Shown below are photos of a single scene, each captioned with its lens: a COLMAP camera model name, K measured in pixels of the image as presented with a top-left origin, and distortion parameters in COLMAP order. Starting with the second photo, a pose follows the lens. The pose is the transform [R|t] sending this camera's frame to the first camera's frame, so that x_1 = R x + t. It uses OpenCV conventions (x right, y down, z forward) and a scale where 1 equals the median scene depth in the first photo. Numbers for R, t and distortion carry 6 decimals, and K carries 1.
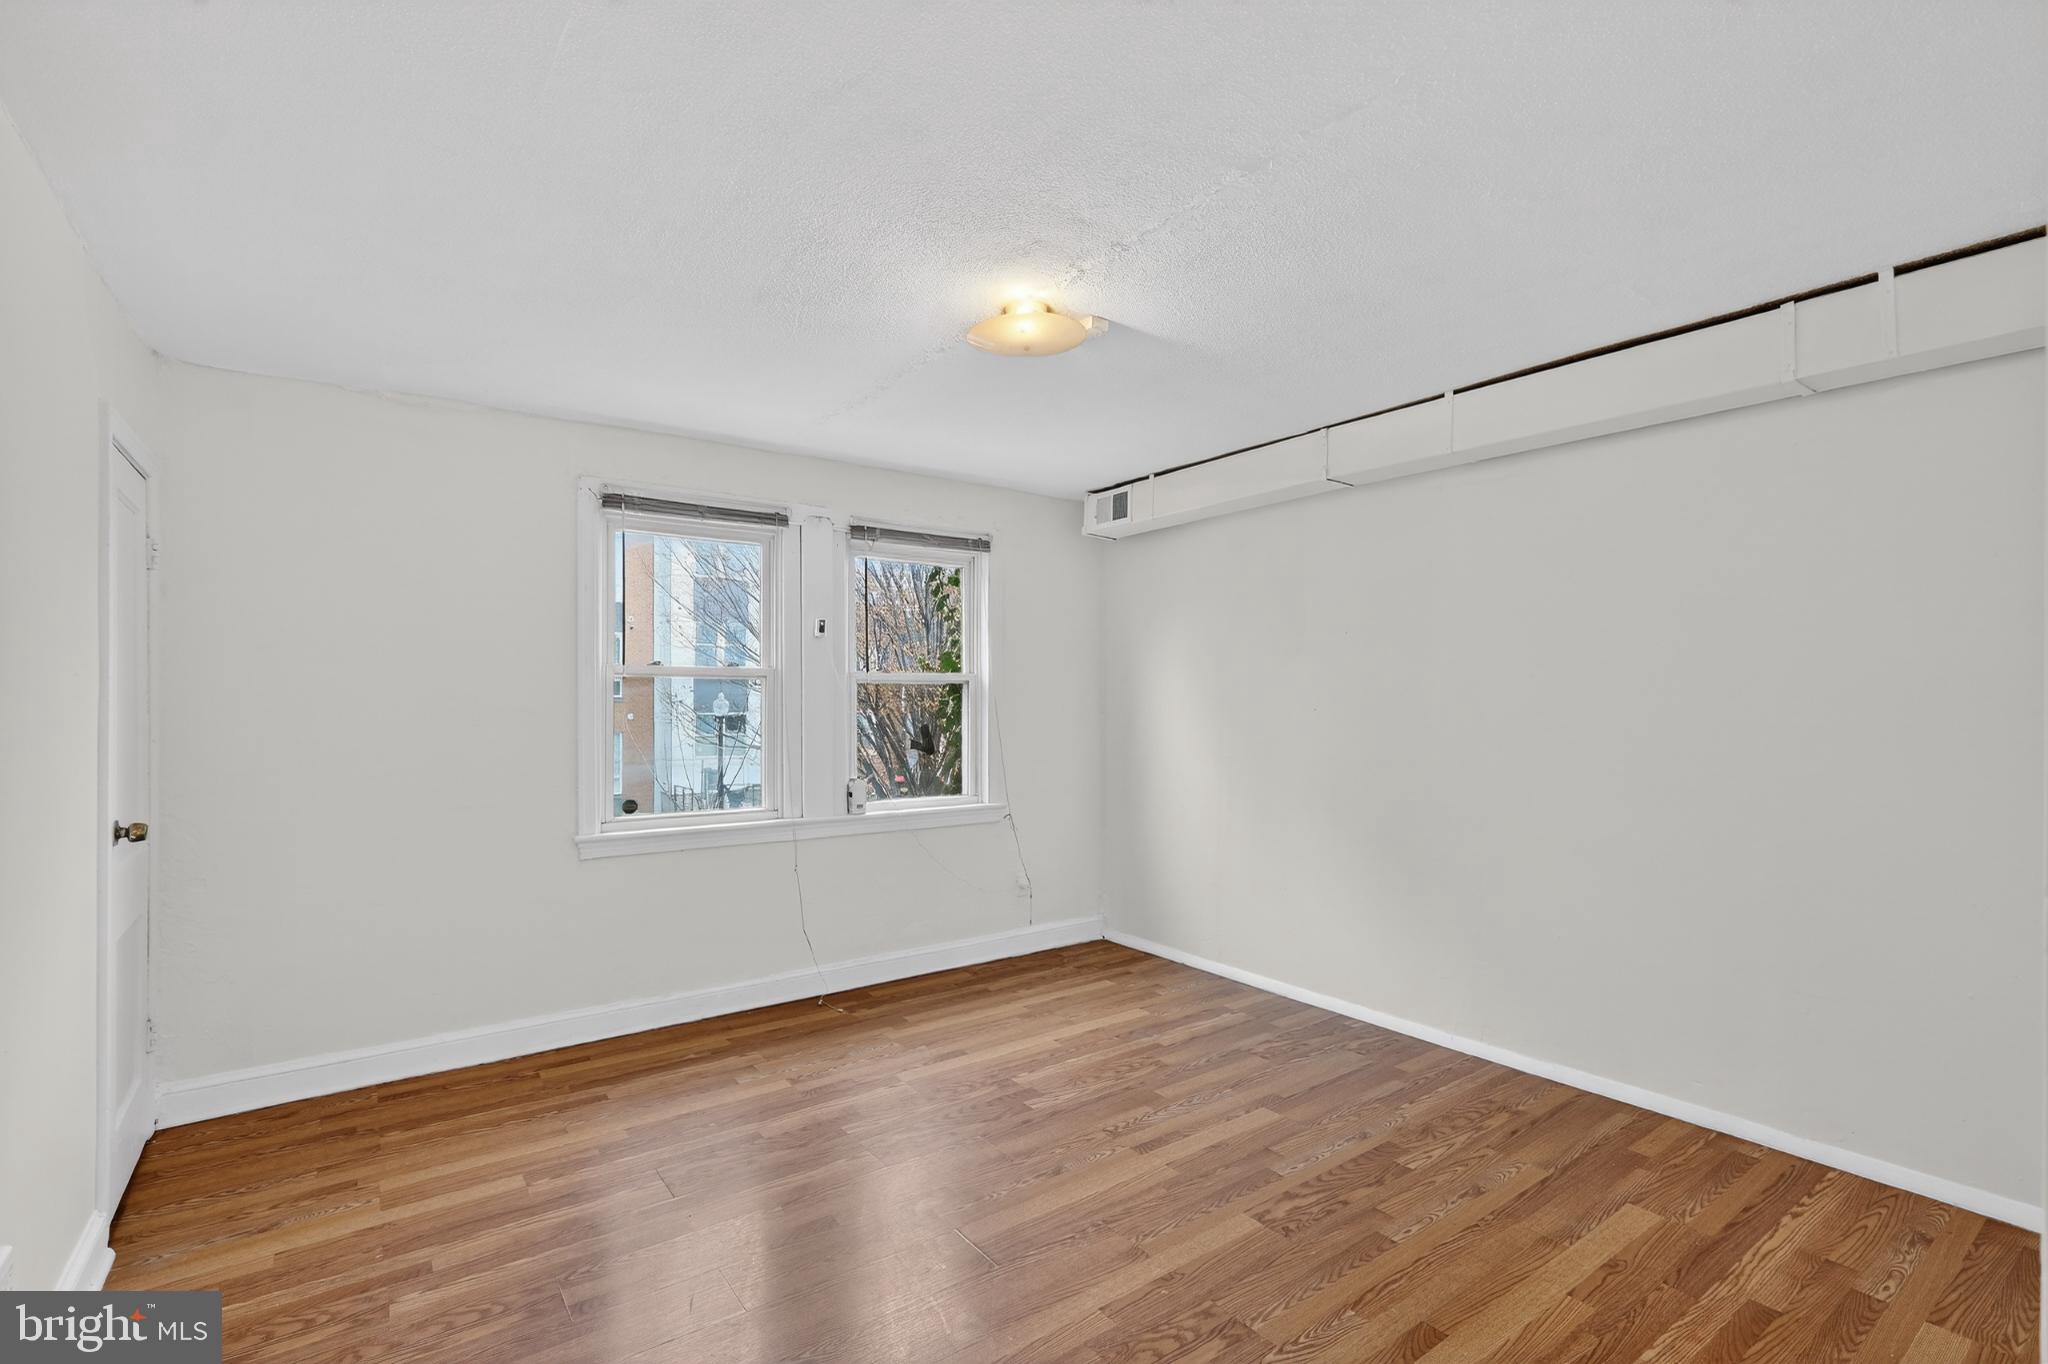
lens RADIAL K [[922.3, 0, 1017.2], [0, 922.3, 696.1], [0, 0, 1]] dist [-0.002343, -0.000590]
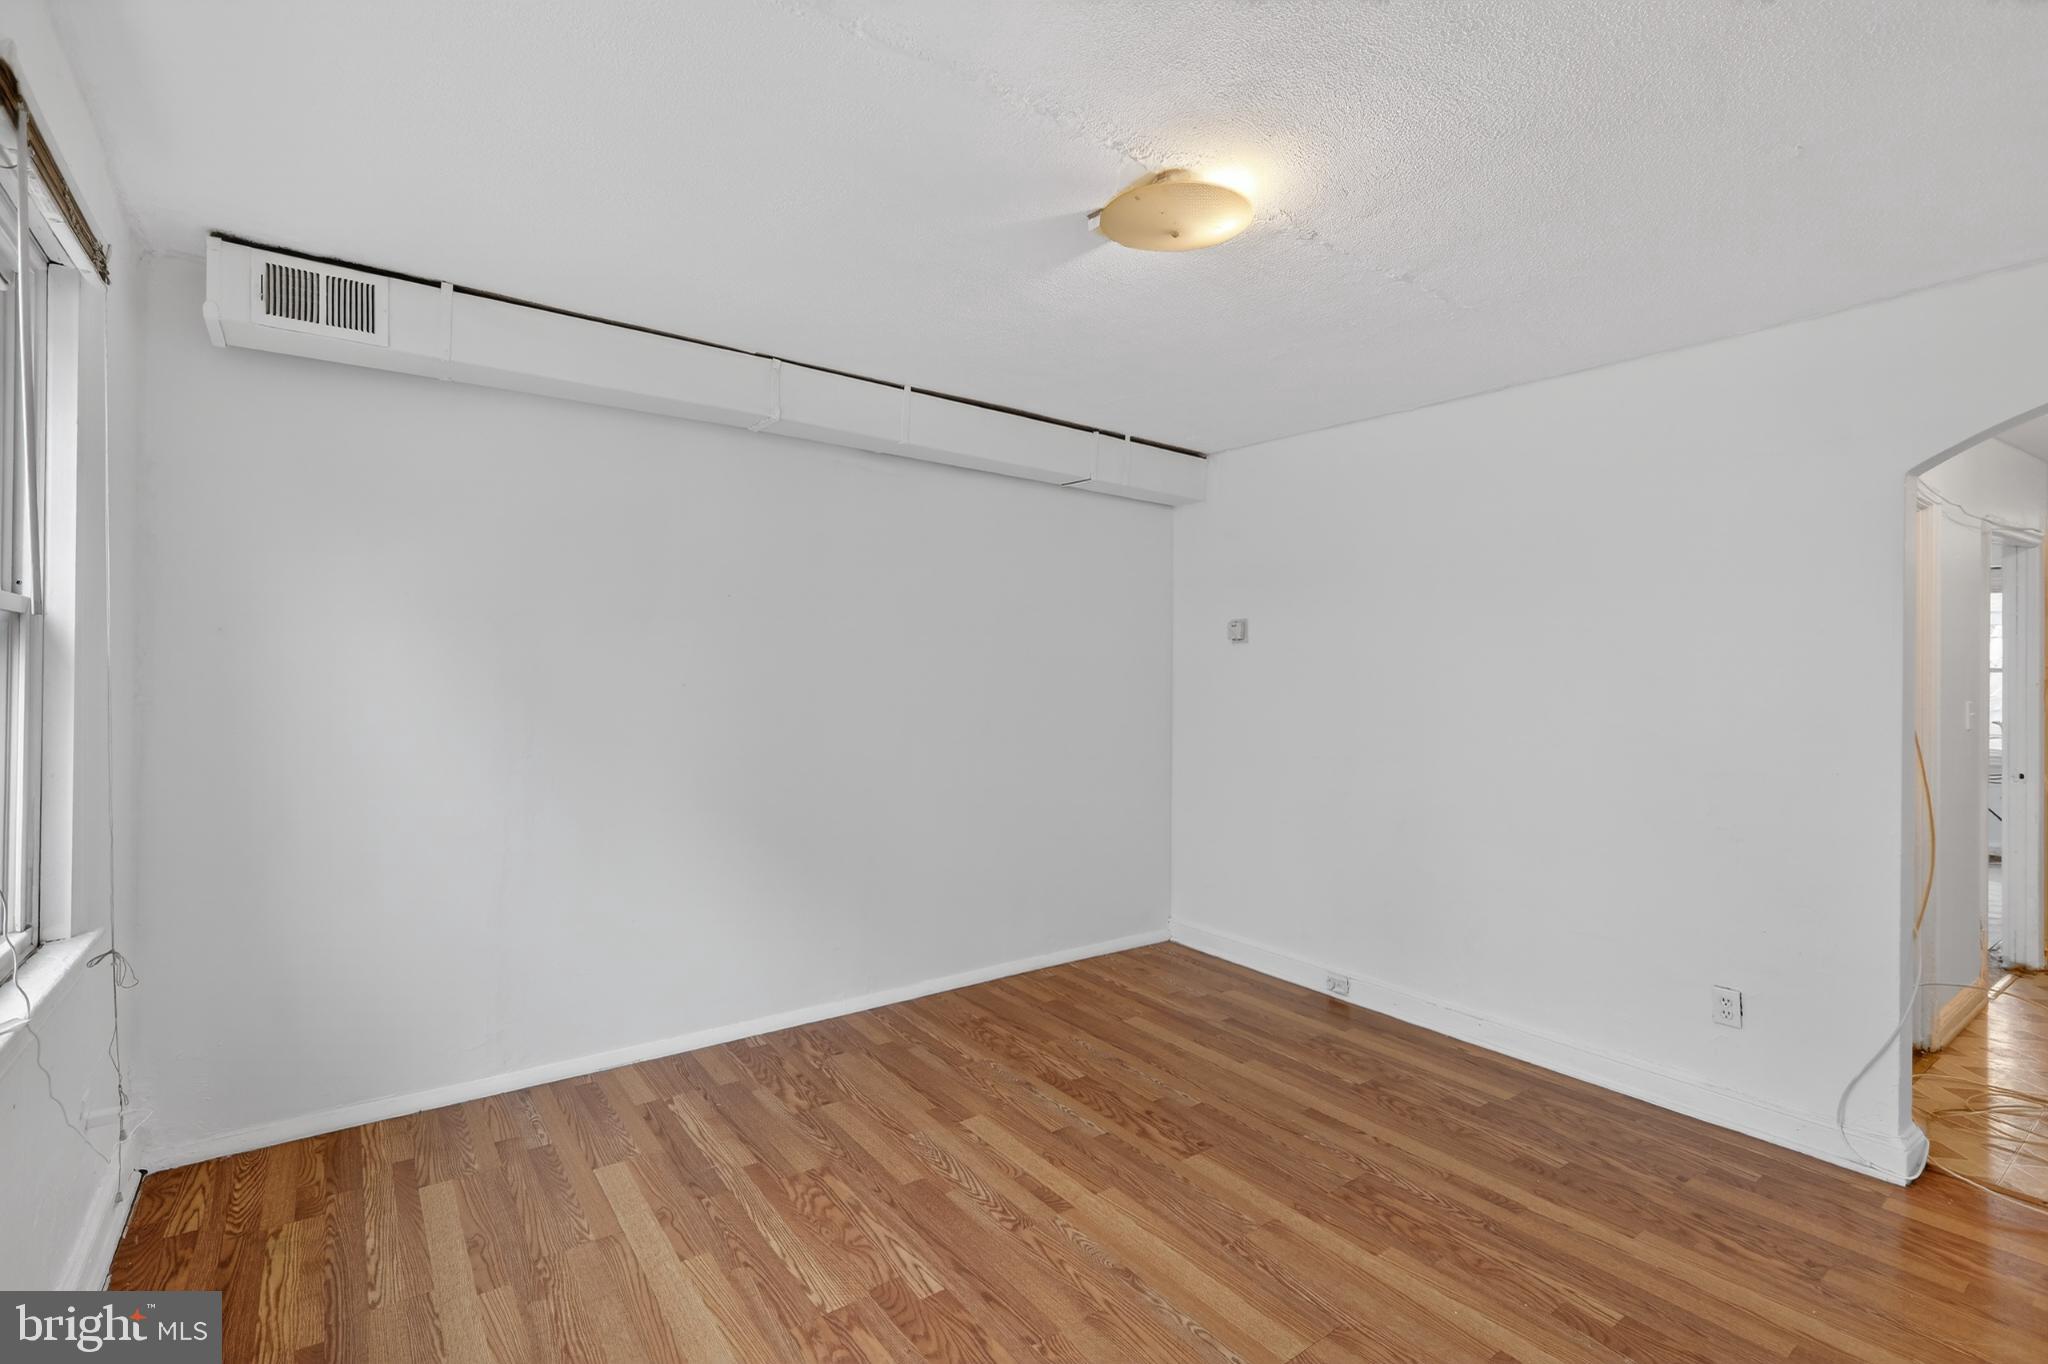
lens RADIAL K [[922.3, 0, 1010.0], [0, 922.3, 674.0], [0, 0, 1]] dist [-0.002343, -0.000590]
pose [[-0.005539, 0.002316, 0.999982, -0.680623], [-0.012891, 0.999914, -0.002387, 0.003411], [-0.999902, -0.012904, -0.005509, 1.006930]]
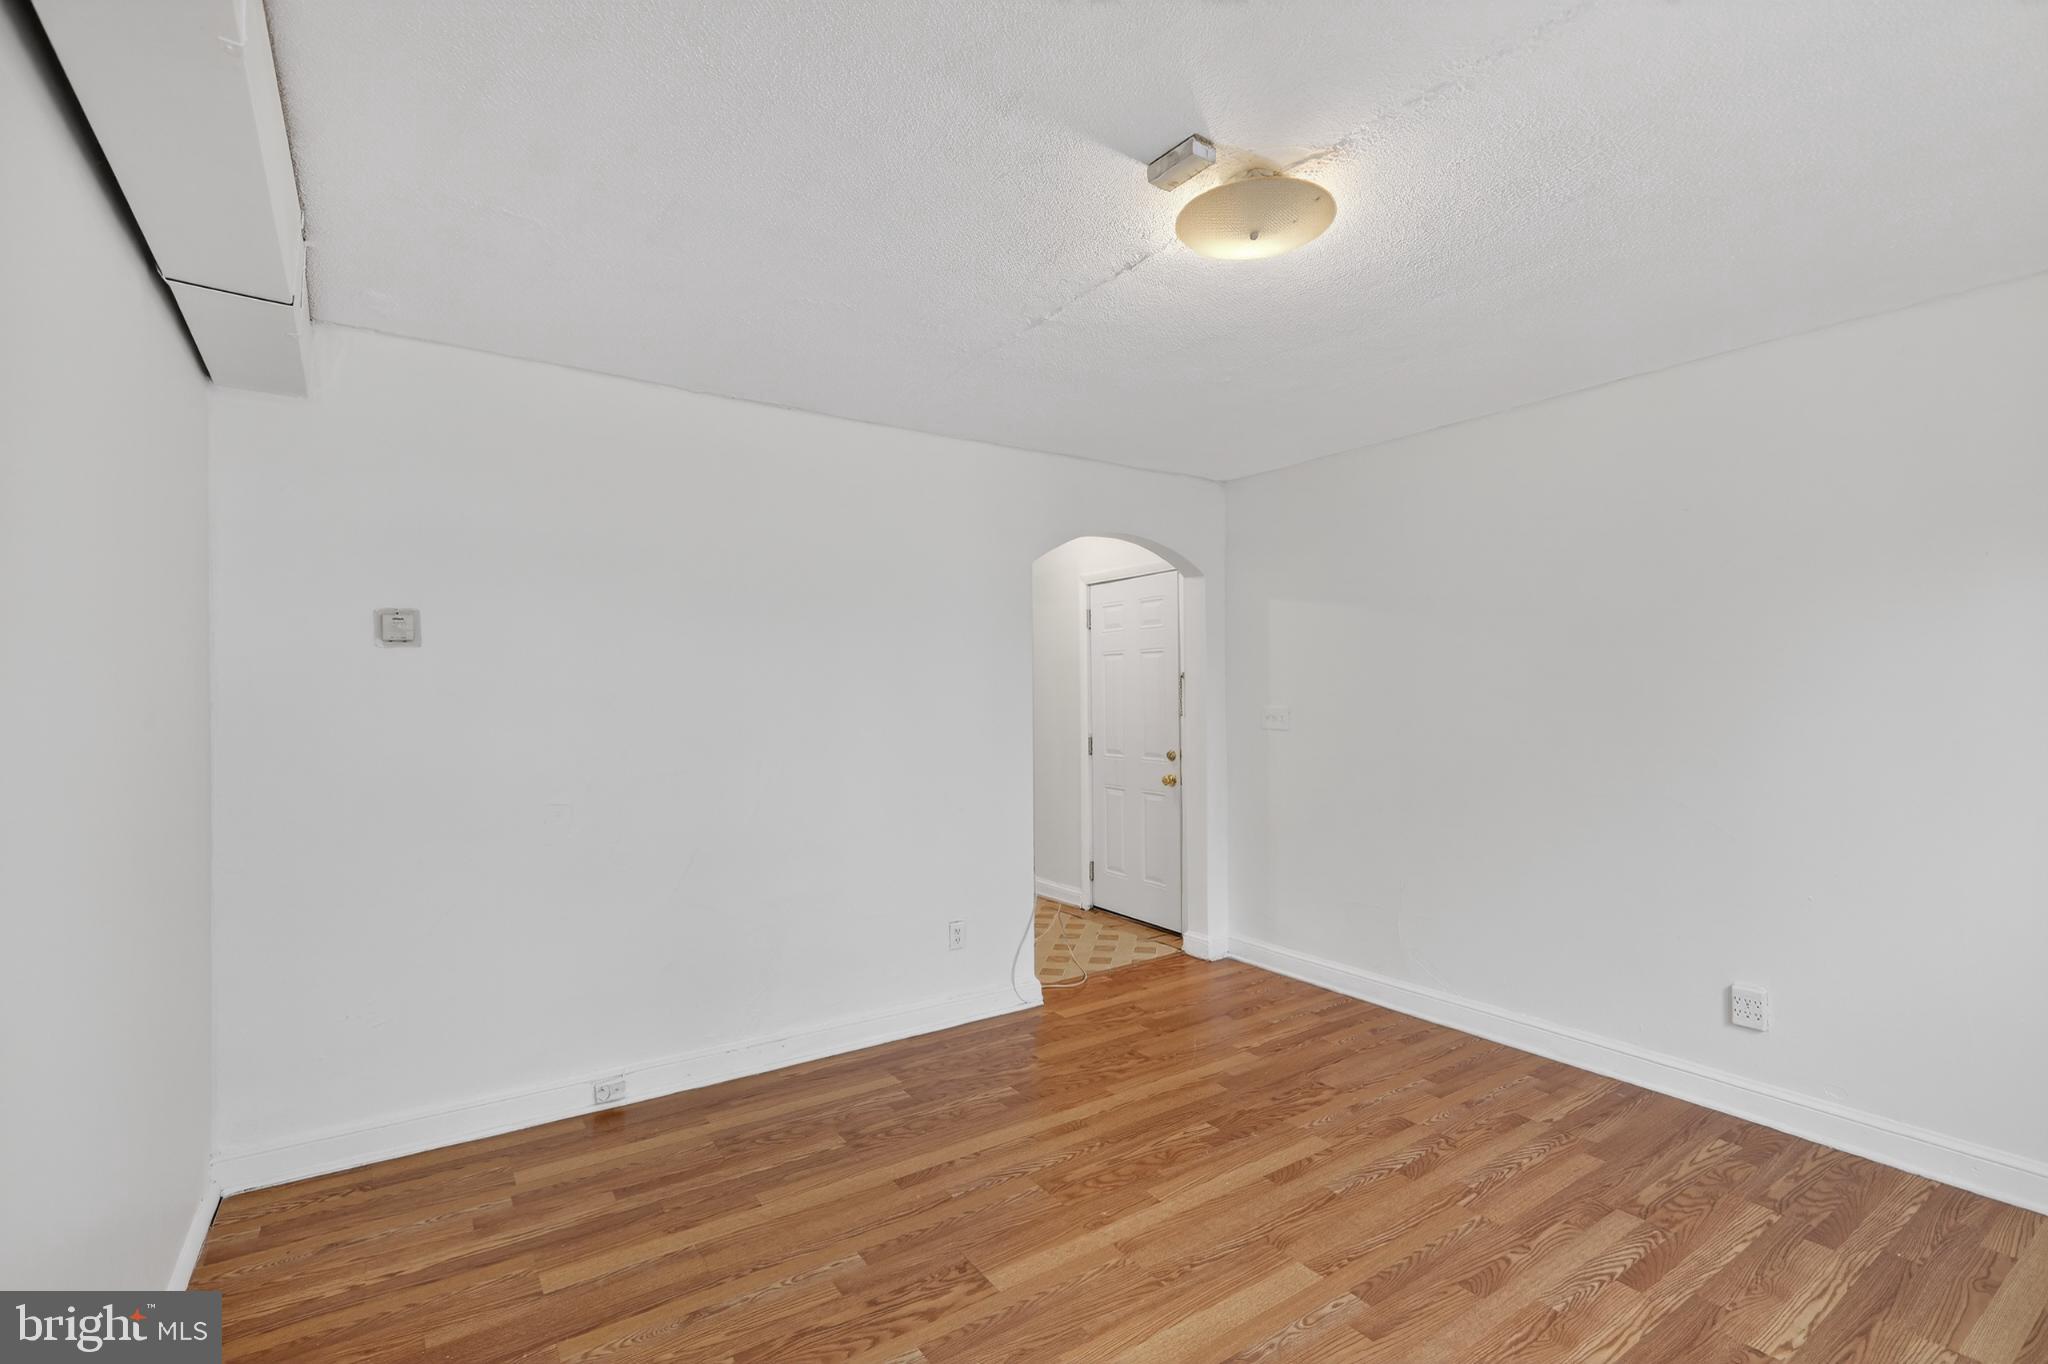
lens RADIAL K [[922.3, 0, 1015.1], [0, 922.3, 684.2], [0, 0, 1]] dist [-0.002343, -0.000590]
pose [[-0.999543, 0.010095, 0.028490, 0.166660], [0.009793, 0.999895, -0.010706, -0.000161], [-0.028595, -0.010422, -0.999537, 1.556523]]
